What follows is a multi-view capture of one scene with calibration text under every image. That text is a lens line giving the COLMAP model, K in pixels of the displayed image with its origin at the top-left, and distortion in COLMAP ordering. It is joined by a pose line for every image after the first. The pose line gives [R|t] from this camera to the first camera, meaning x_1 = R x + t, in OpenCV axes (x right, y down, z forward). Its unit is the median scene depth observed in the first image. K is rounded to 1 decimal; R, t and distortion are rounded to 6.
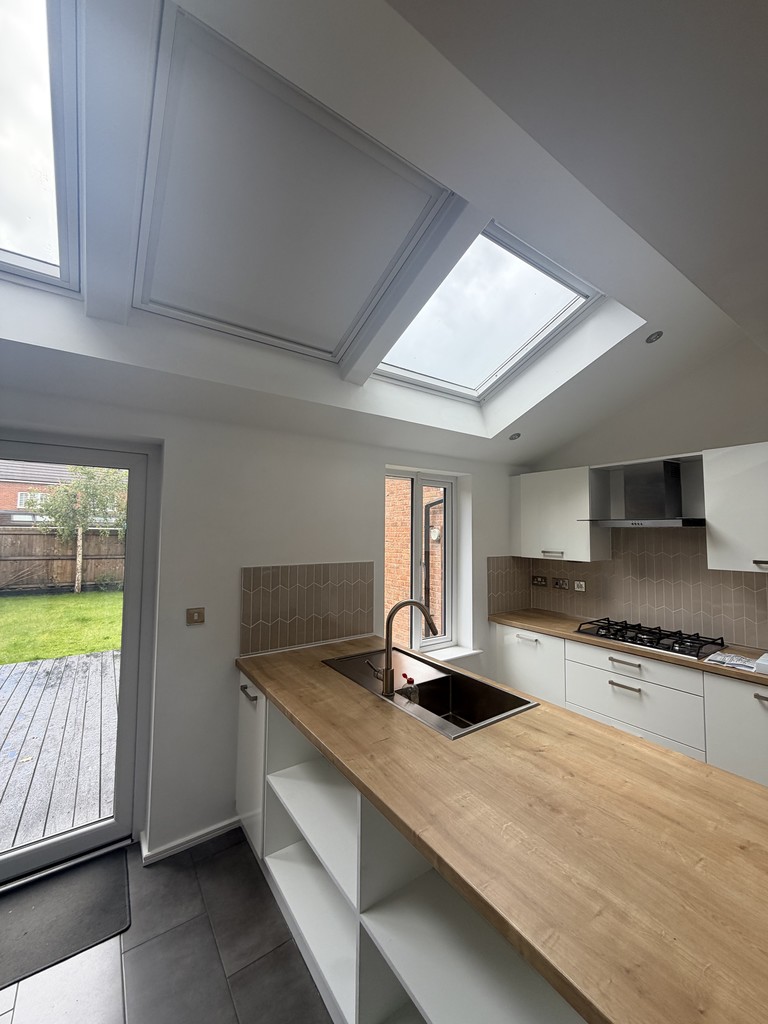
lens RADIAL K [[406.2, 0, 385.7], [0, 406.2, 509.5], [0, 0, 1]] dist [-0.001369, 0.000106]
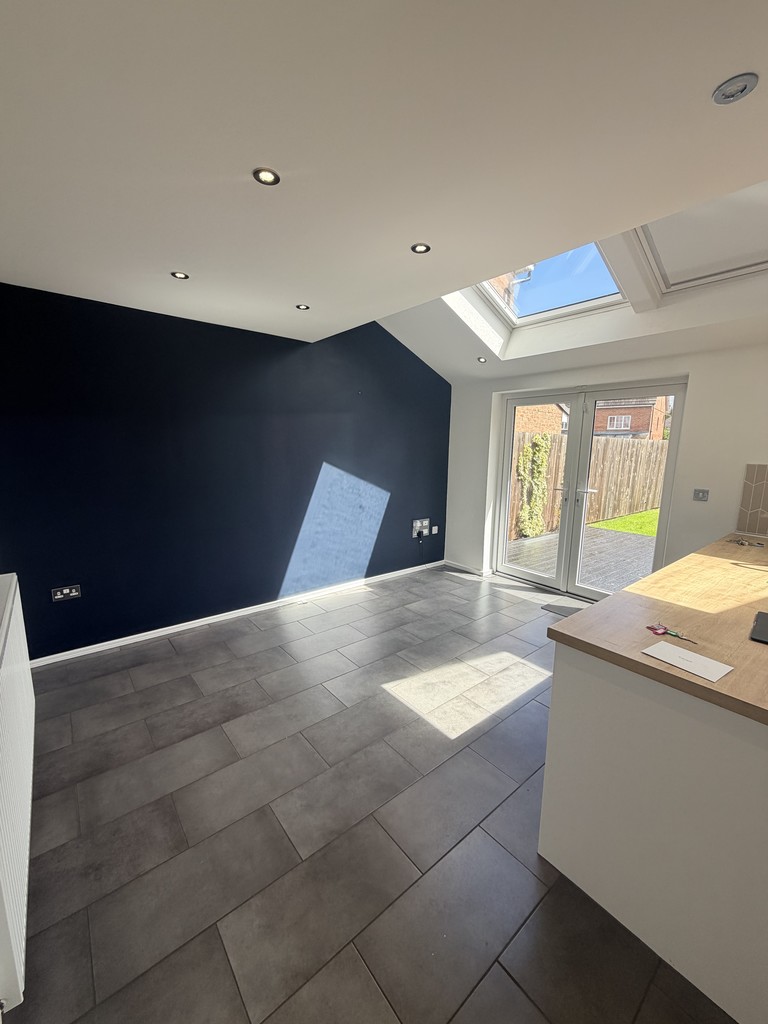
lens RADIAL K [[406.2, 0, 385.3], [0, 406.2, 511.9], [0, 0, 1]] dist [-0.001369, 0.000106]
pose [[0.072360, 0.152279, -0.985685, 0.899580], [0.047342, 0.986637, 0.155902, 0.043852], [0.996254, -0.057945, 0.064184, -0.218327]]
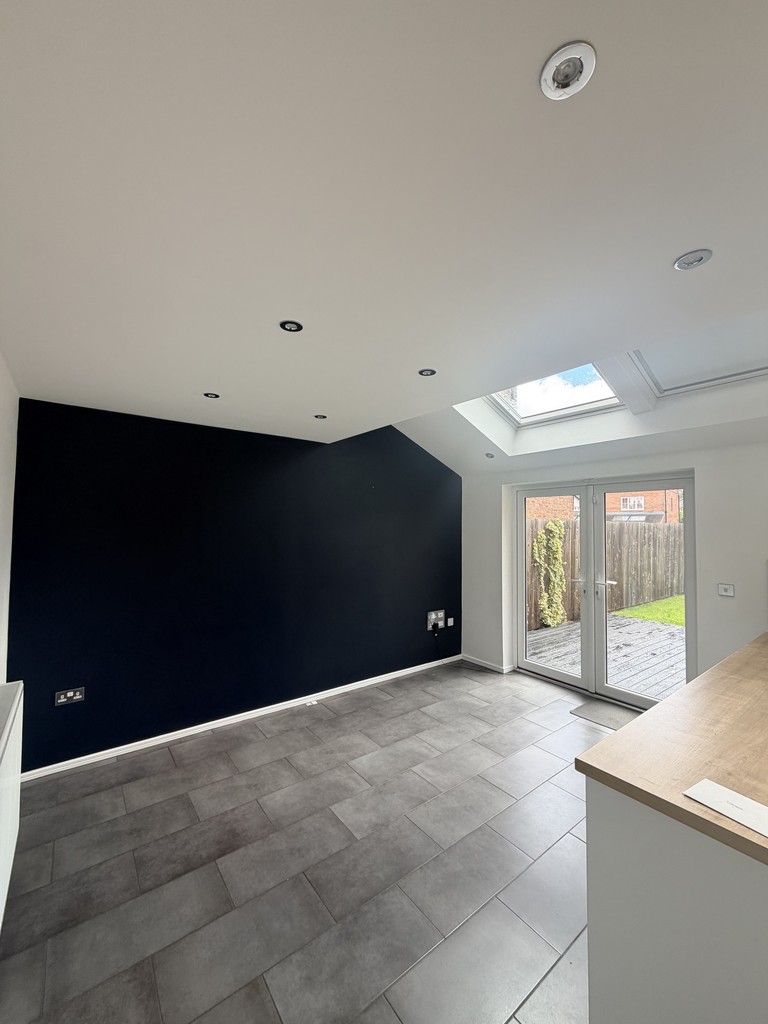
lens RADIAL K [[406.2, 0, 384.8], [0, 406.2, 511.7], [0, 0, 1]] dist [-0.001369, 0.000106]
pose [[0.036844, -0.049761, -0.998081, 0.905722], [0.054572, 0.997369, -0.047711, 0.002741], [0.997830, -0.052709, 0.039463, -0.212347]]
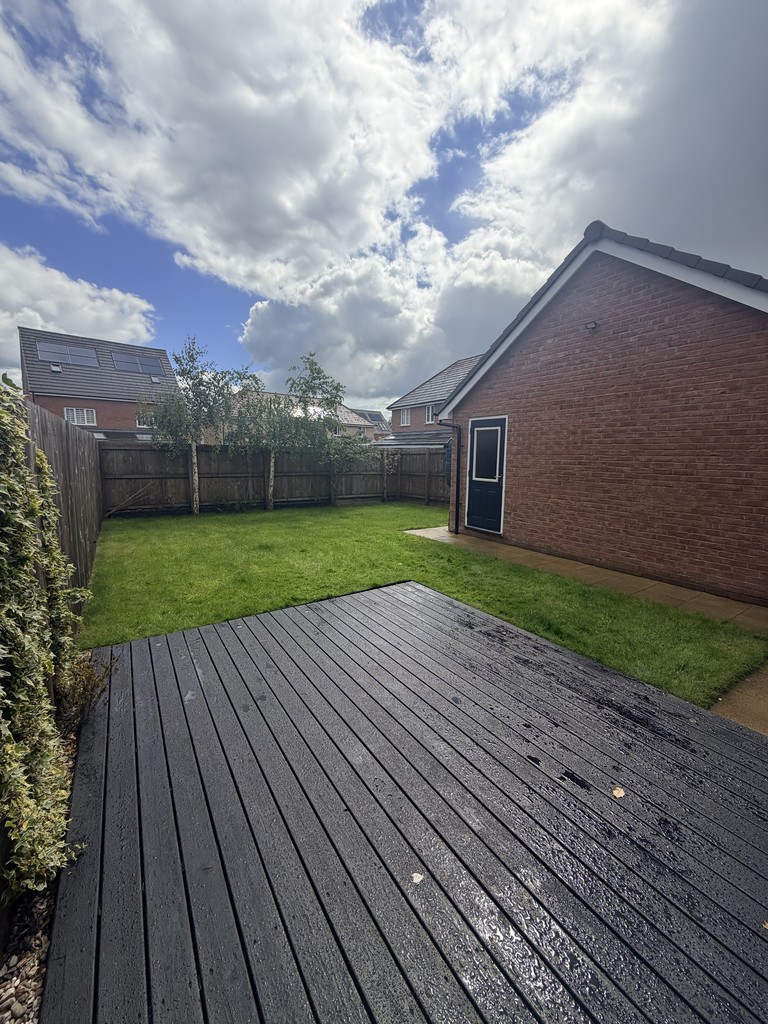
lens RADIAL K [[406.2, 0, 387.1], [0, 406.2, 508.2], [0, 0, 1]] dist [-0.001369, 0.000106]
pose [[0.999625, 0.008010, -0.026194, -0.301054], [-0.002934, 0.982095, 0.188364, 0.017657], [0.027233, -0.188216, 0.981750, 0.113164]]
